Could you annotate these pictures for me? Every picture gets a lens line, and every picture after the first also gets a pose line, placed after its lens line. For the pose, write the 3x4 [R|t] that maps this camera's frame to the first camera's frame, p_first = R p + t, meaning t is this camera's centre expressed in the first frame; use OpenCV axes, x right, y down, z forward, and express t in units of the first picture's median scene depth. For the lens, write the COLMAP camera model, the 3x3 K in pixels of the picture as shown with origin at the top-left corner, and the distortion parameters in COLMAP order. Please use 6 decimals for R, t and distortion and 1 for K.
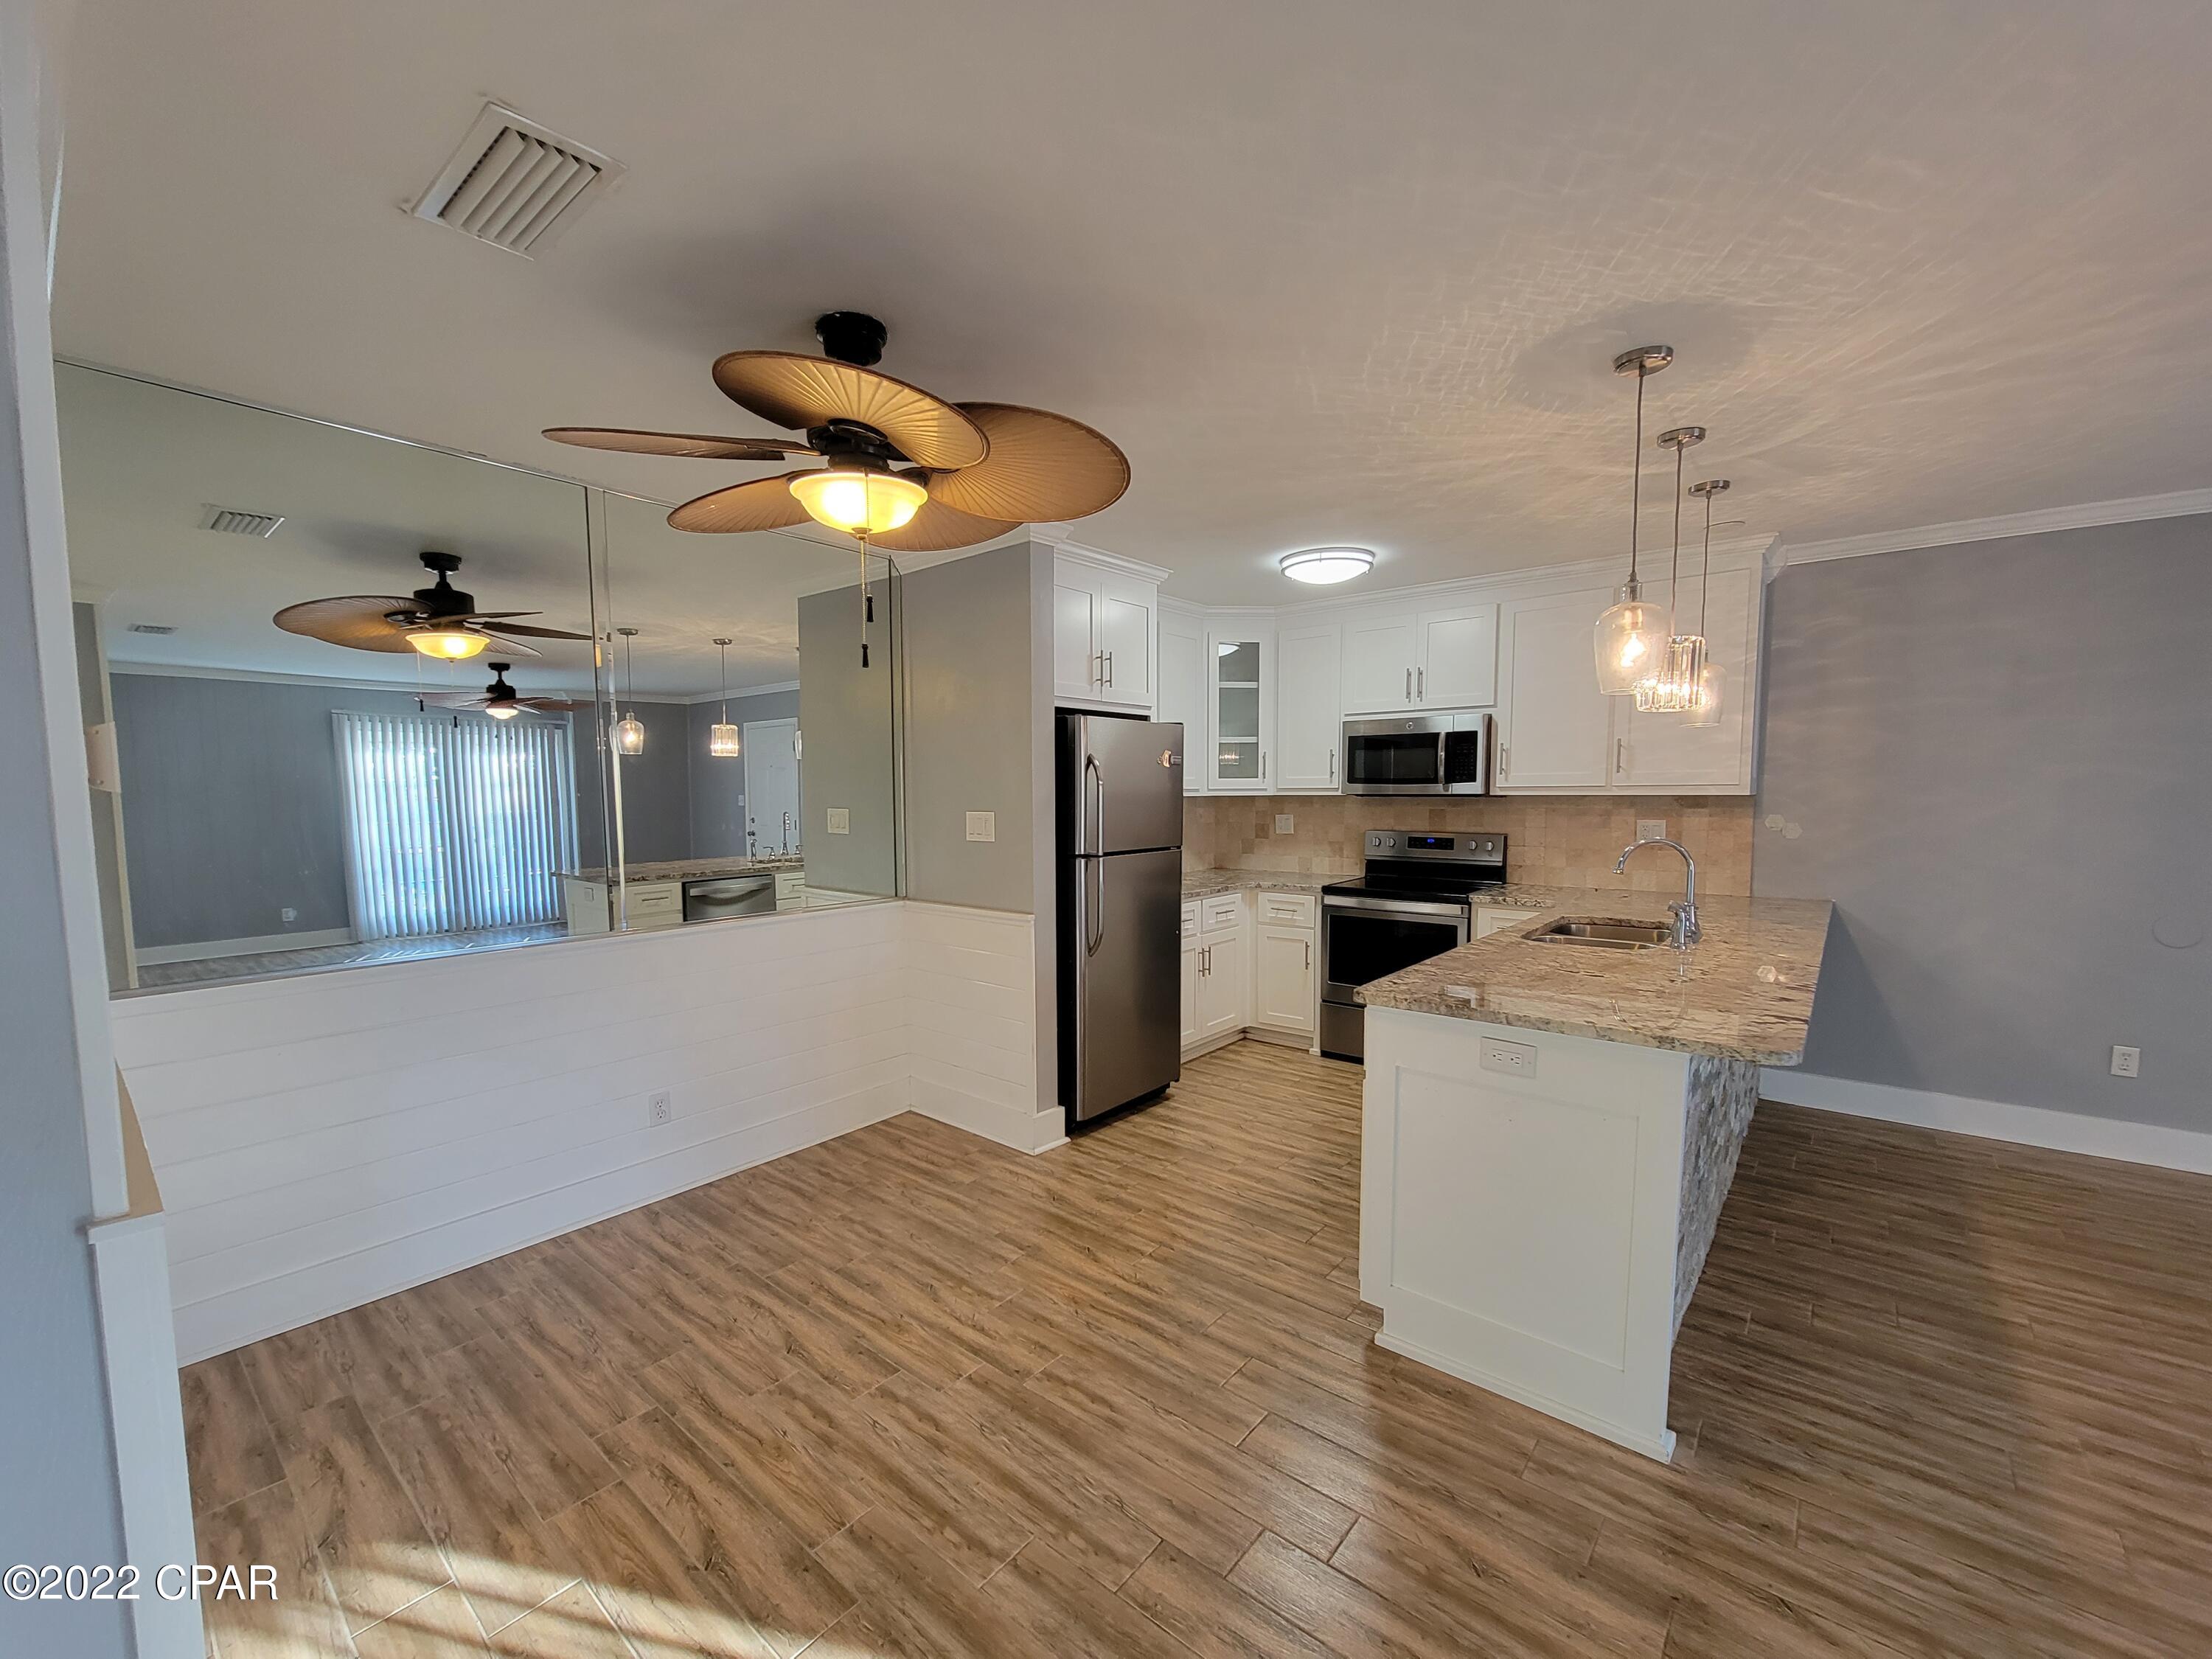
lens RADIAL K [[913.3, 0, 1099.1], [0, 913.3, 861.2], [0, 0, 1]] dist [-0.003169, 0.000651]
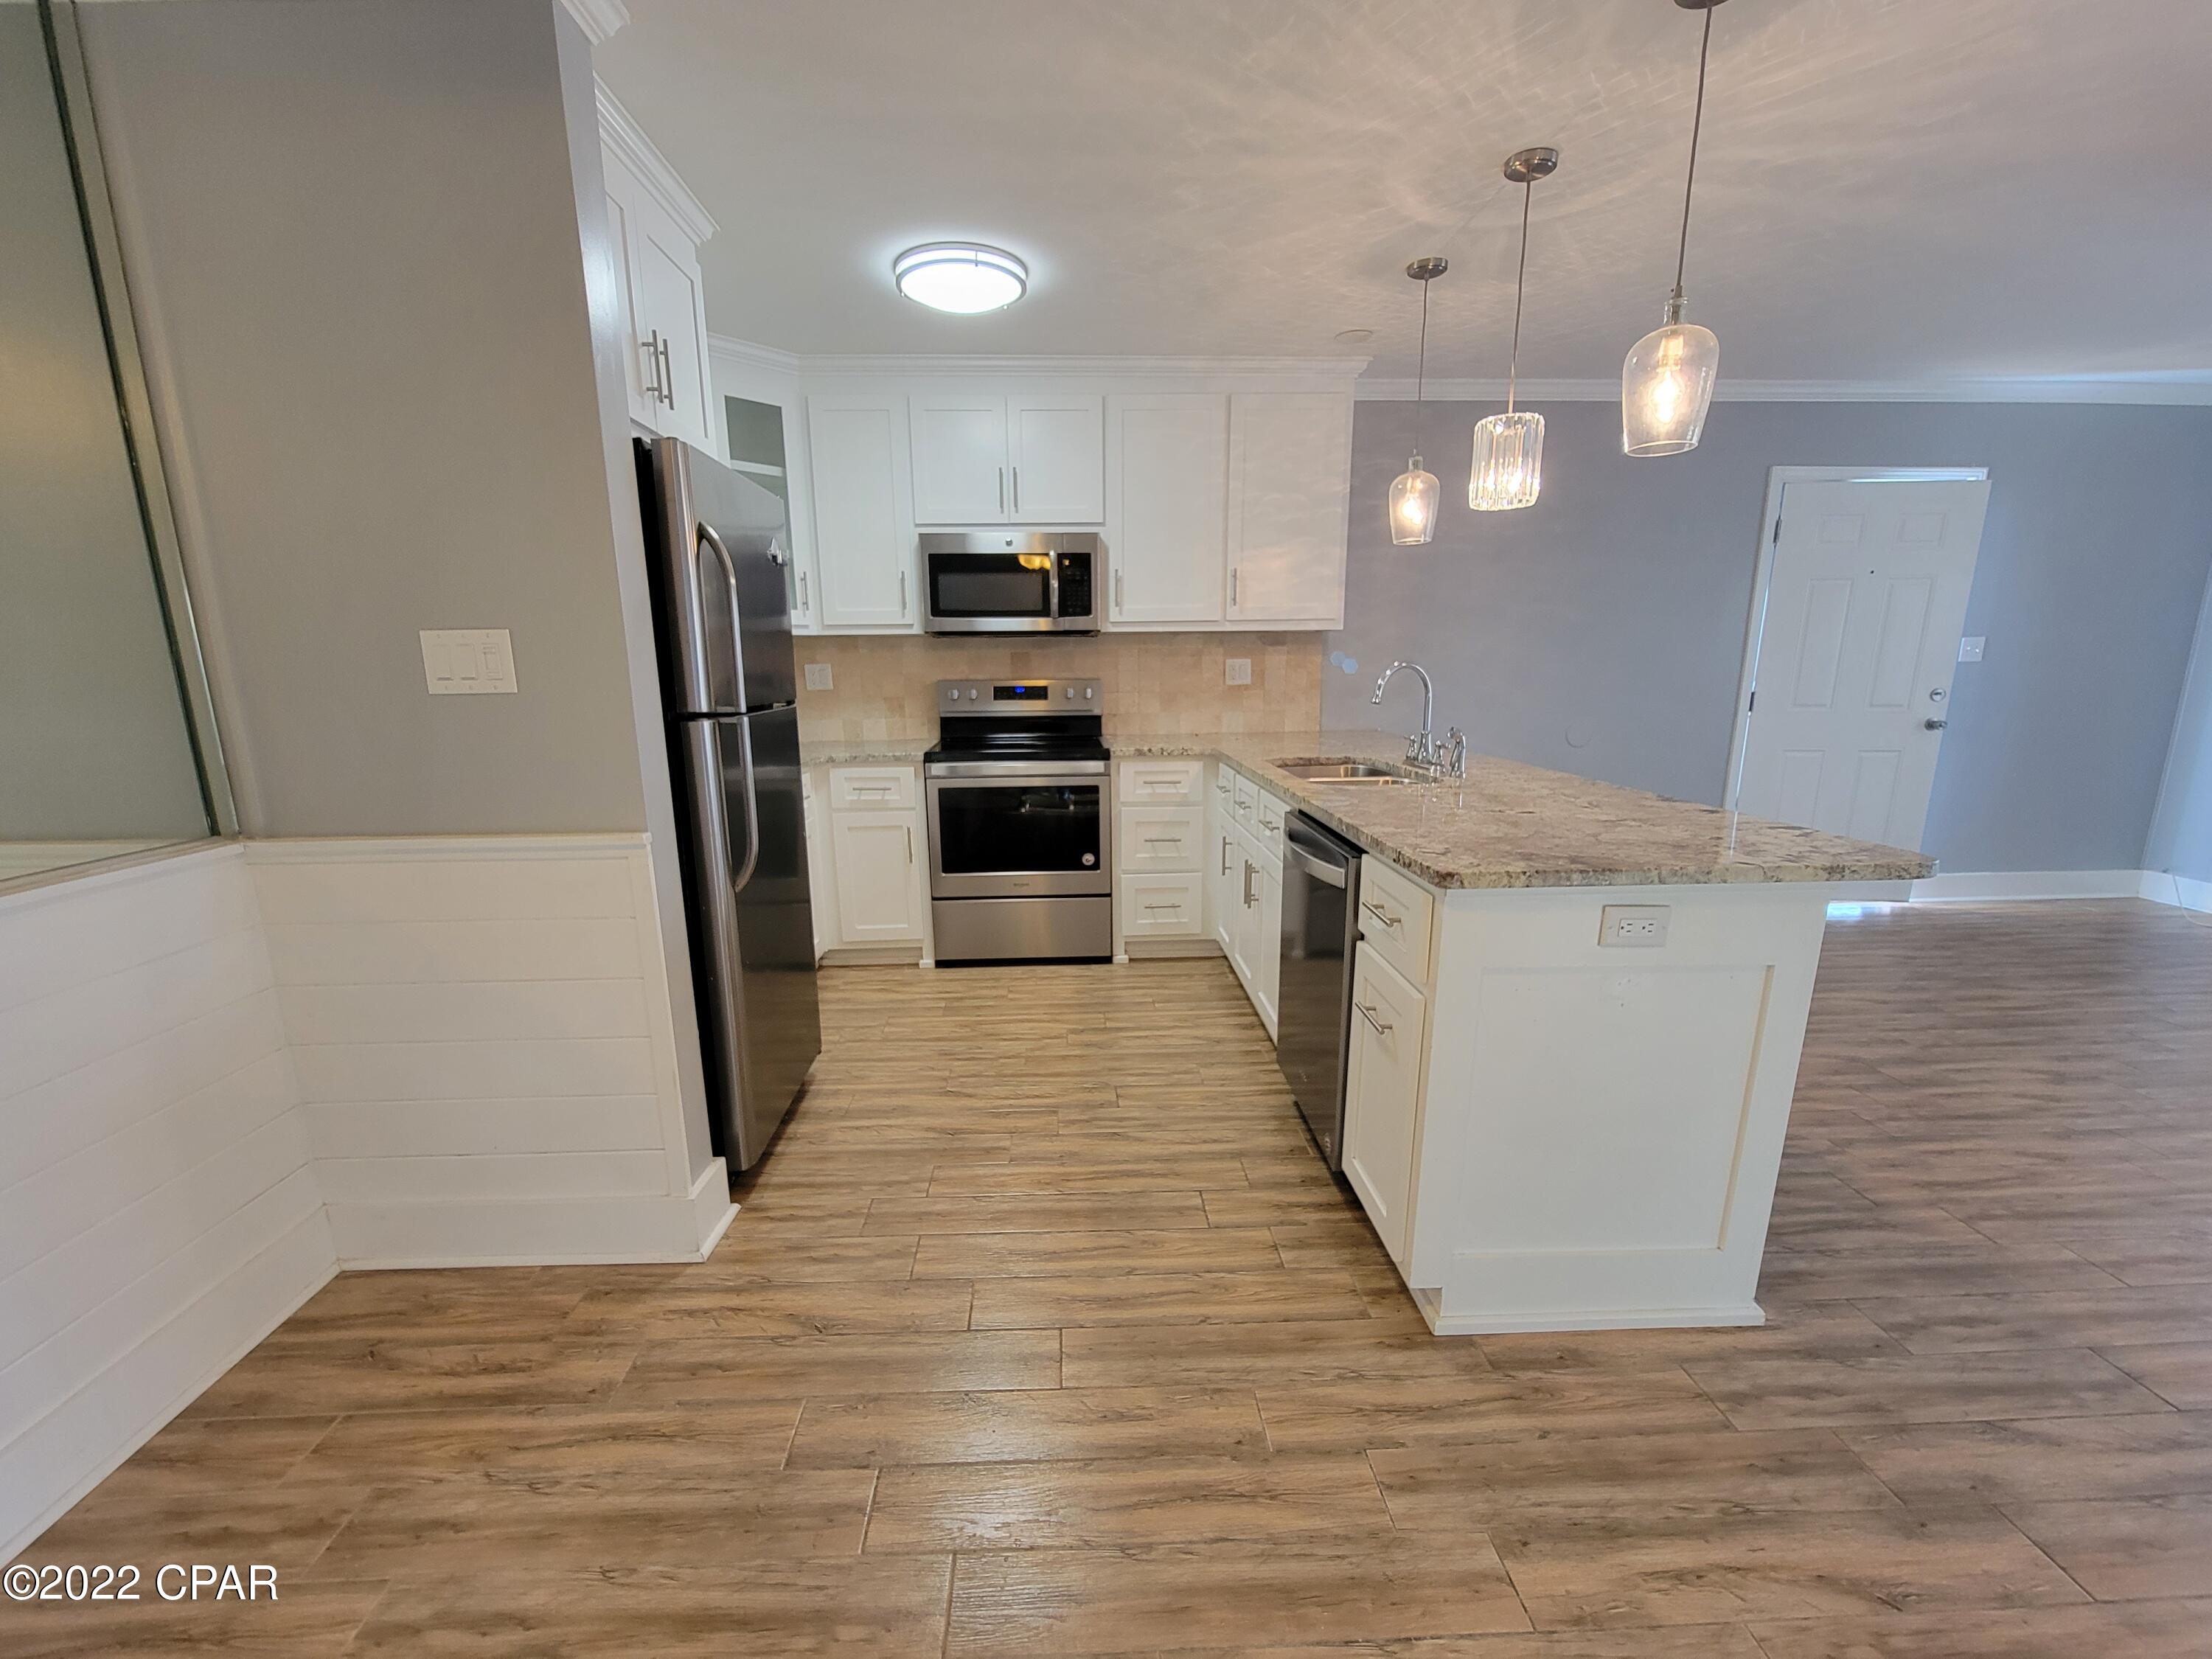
lens RADIAL K [[913.3, 0, 1099.1], [0, 913.3, 861.2], [0, 0, 1]] dist [-0.003169, 0.000651]
pose [[0.737088, -0.147727, 0.659452, -0.217075], [0.059706, 0.986235, 0.154196, 0.010452], [-0.673154, -0.074282, 0.735762, 0.432829]]
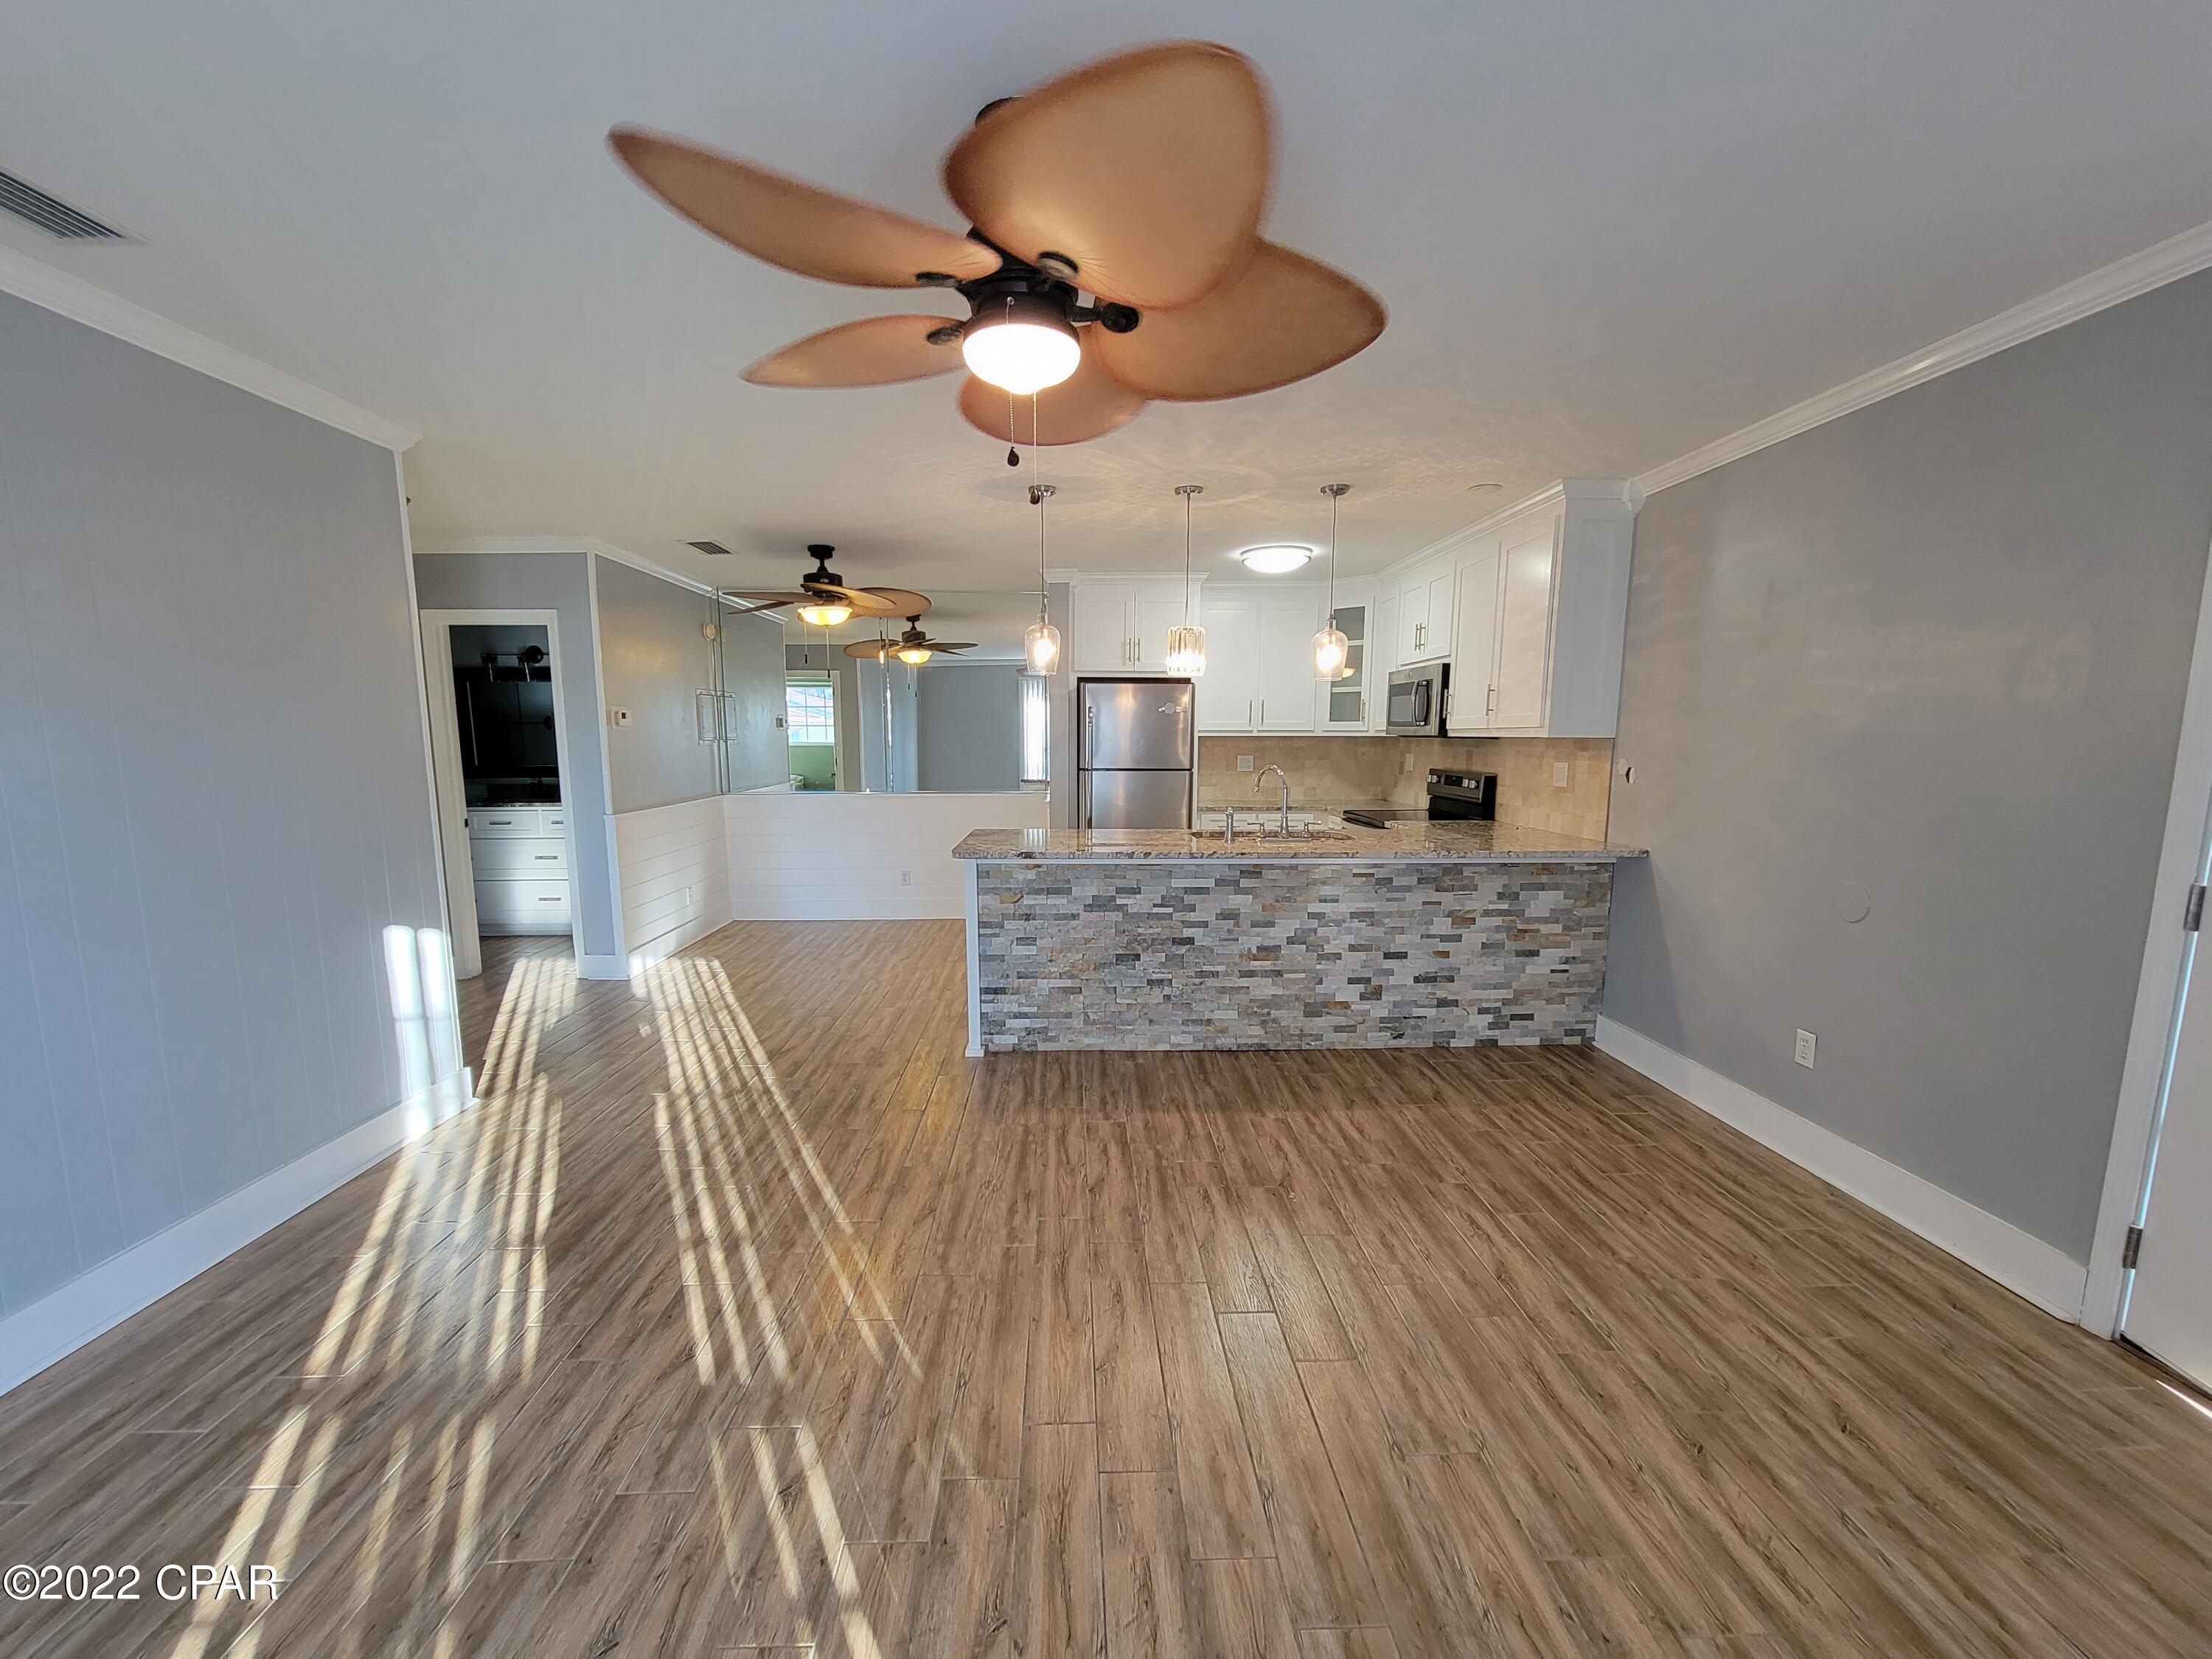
lens RADIAL K [[913.3, 0, 1099.1], [0, 913.3, 861.2], [0, 0, 1]] dist [-0.003169, 0.000651]
pose [[0.665791, 0.112994, -0.737533, 1.219866], [-0.066862, 0.993525, 0.091855, 0.006335], [0.743137, -0.011843, 0.669035, -0.079144]]
